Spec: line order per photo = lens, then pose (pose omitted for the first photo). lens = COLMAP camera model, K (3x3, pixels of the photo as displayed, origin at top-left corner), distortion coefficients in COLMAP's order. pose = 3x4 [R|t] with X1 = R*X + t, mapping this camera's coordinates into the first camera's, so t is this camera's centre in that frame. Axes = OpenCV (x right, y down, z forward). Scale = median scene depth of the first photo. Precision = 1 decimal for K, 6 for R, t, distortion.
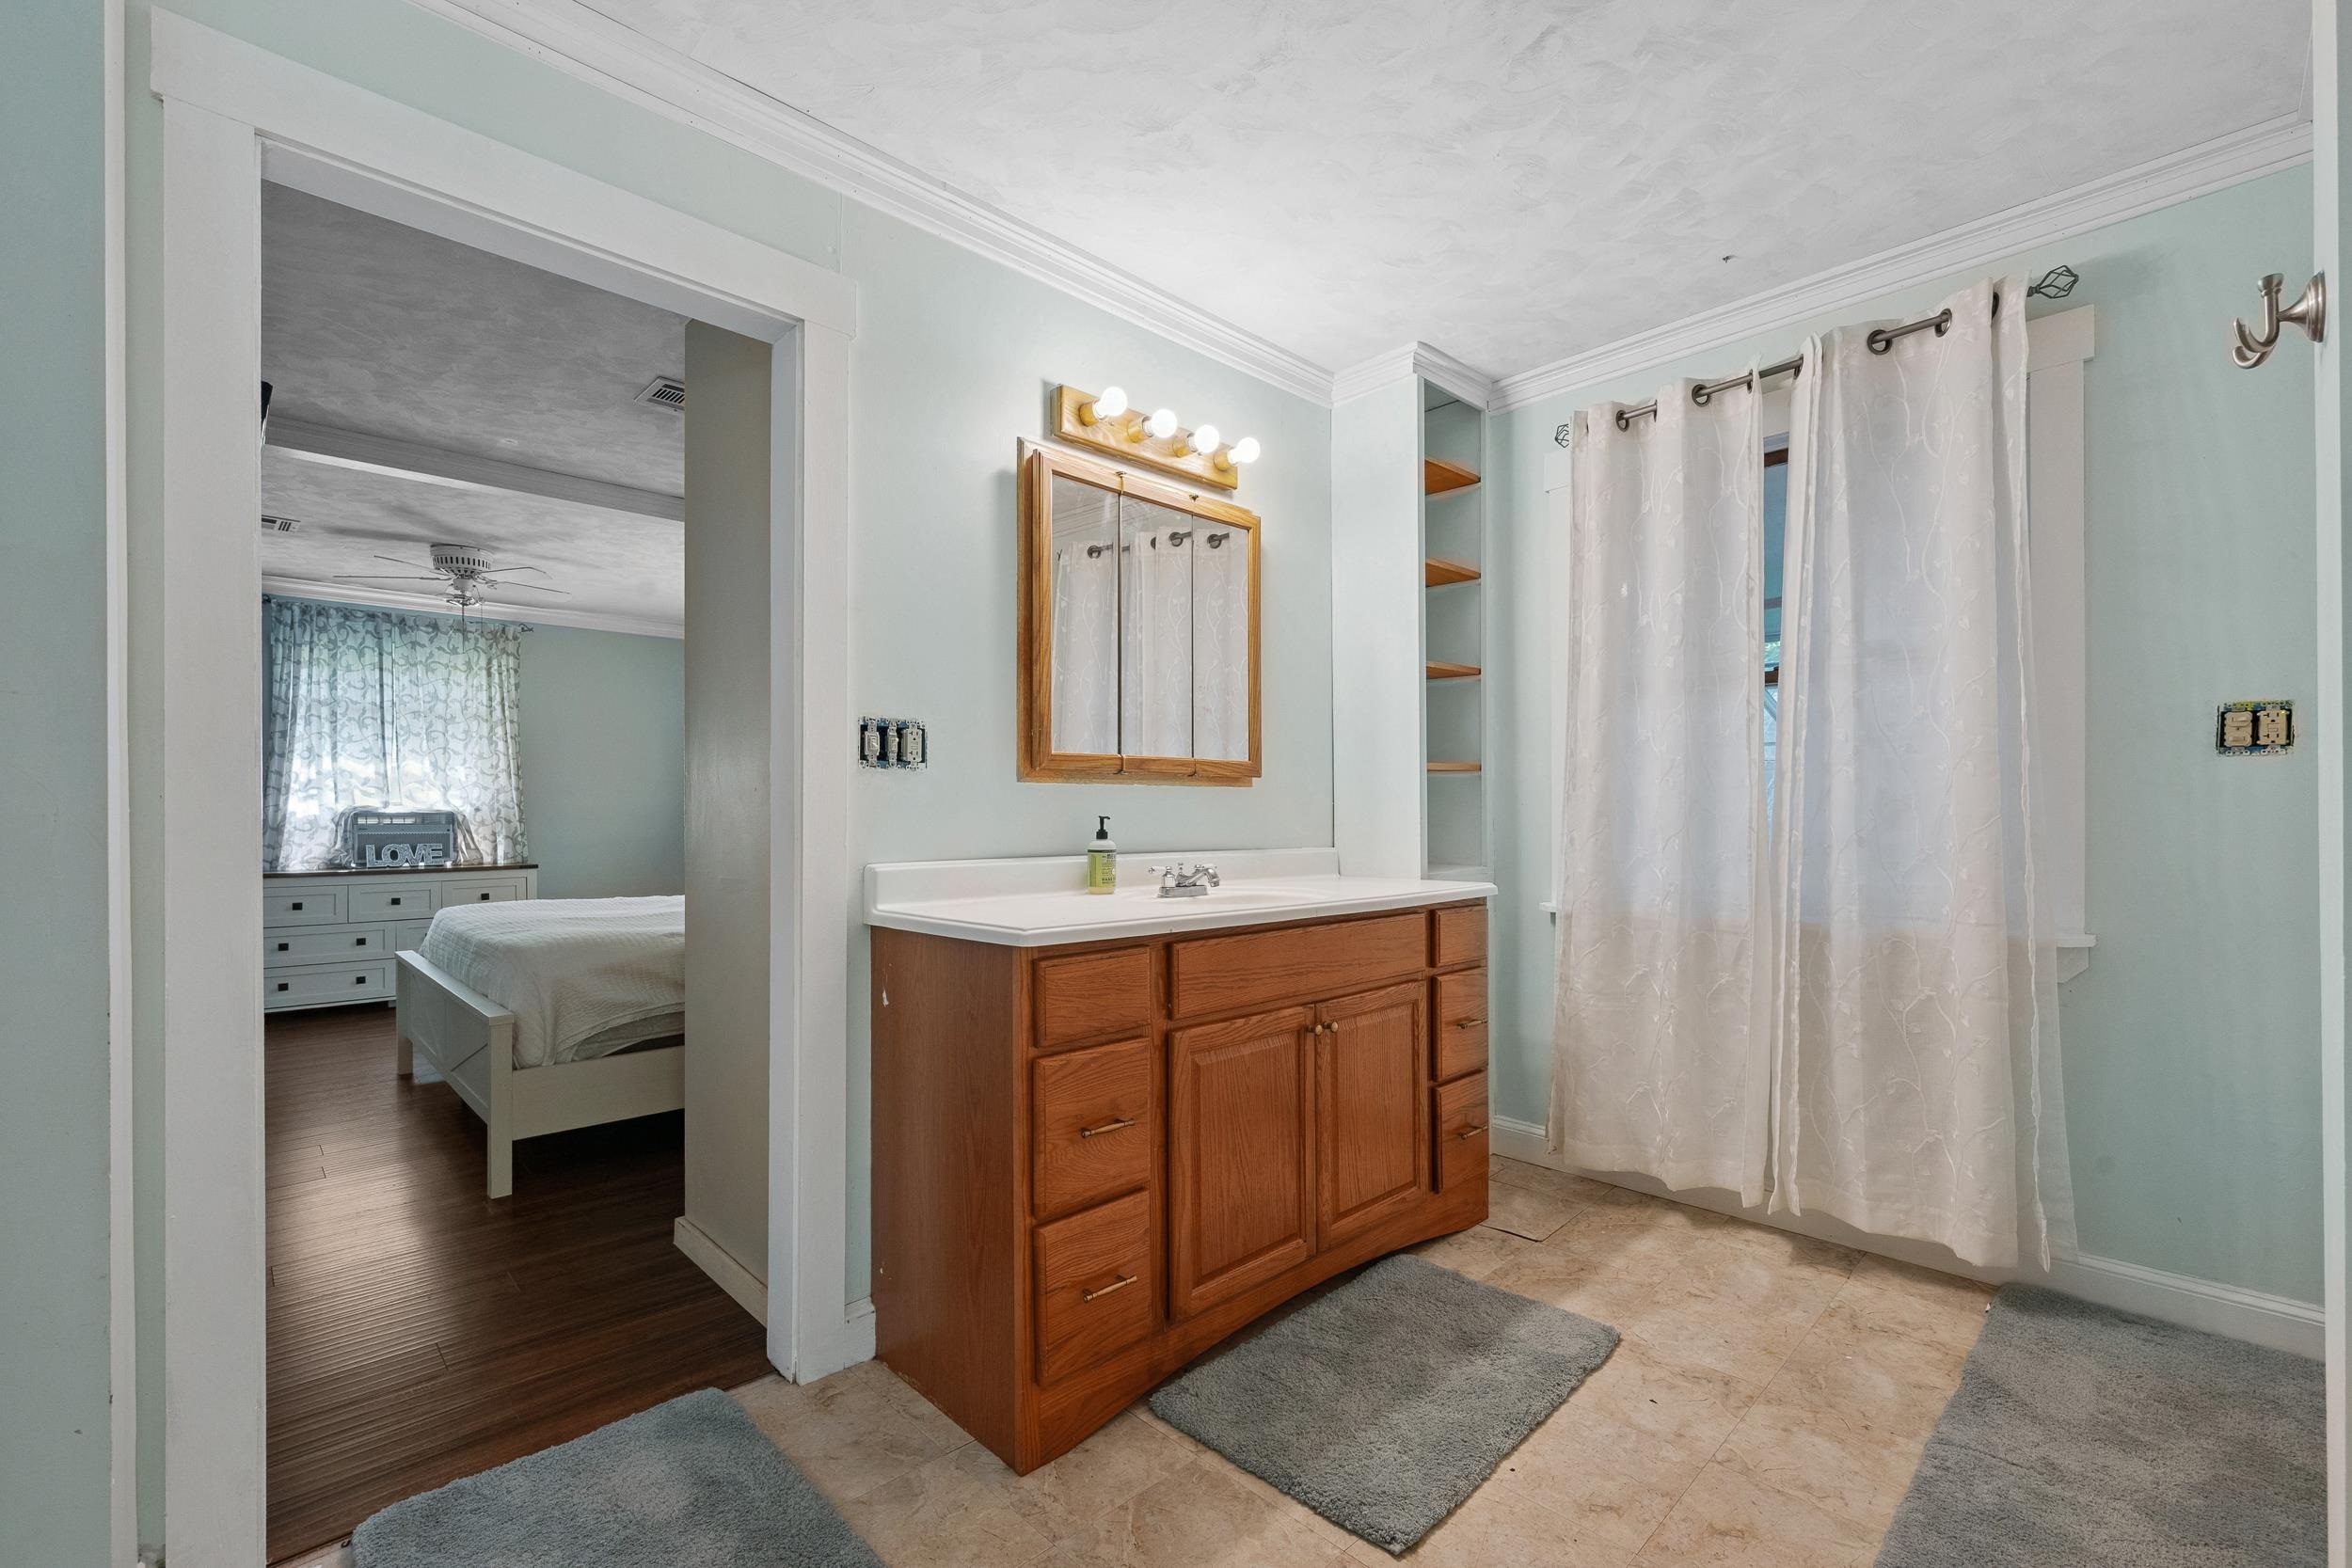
lens RADIAL K [[1005.2, 0, 1176.8], [0, 1005.2, 798.2], [0, 0, 1]] dist [-0.000341, 0.000039]
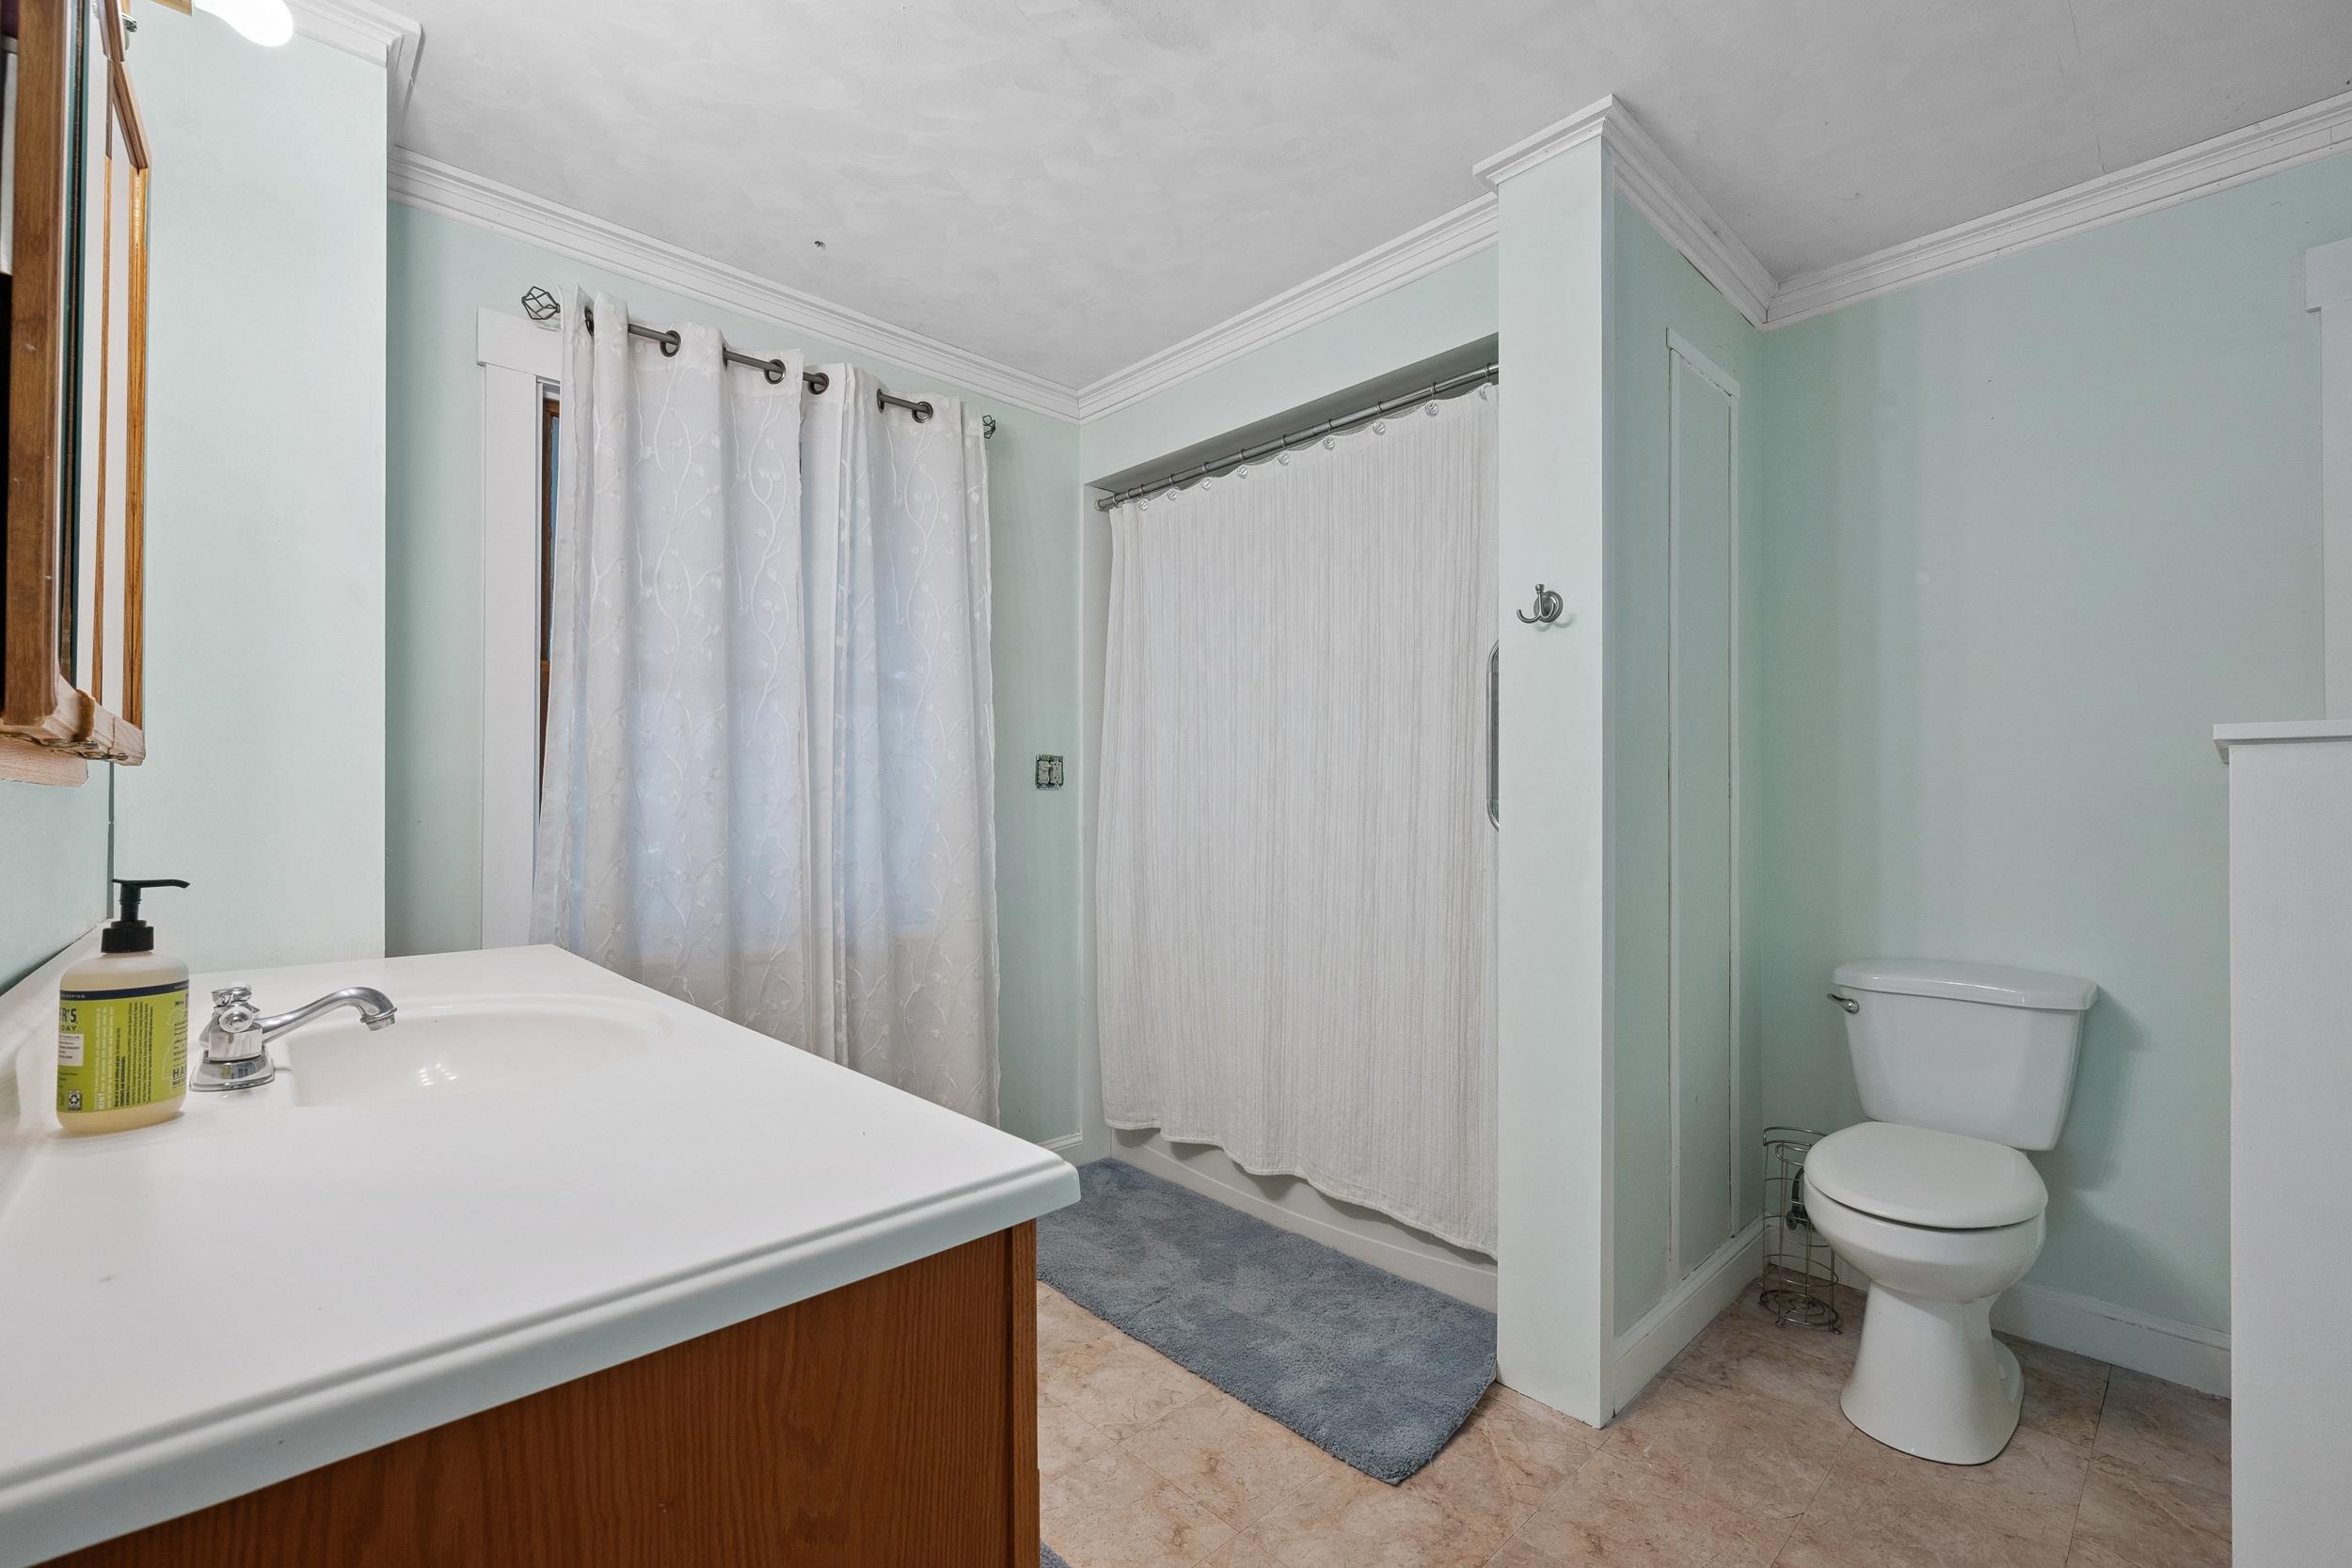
lens RADIAL K [[1005.2, 0, 1176.8], [0, 1005.2, 799.3], [0, 0, 1]] dist [-0.000341, 0.000039]
pose [[0.011800, 0.014927, 0.999819, -0.410724], [-0.013520, 0.999800, -0.014767, -0.007621], [-0.999839, -0.013343, 0.011999, 0.701202]]
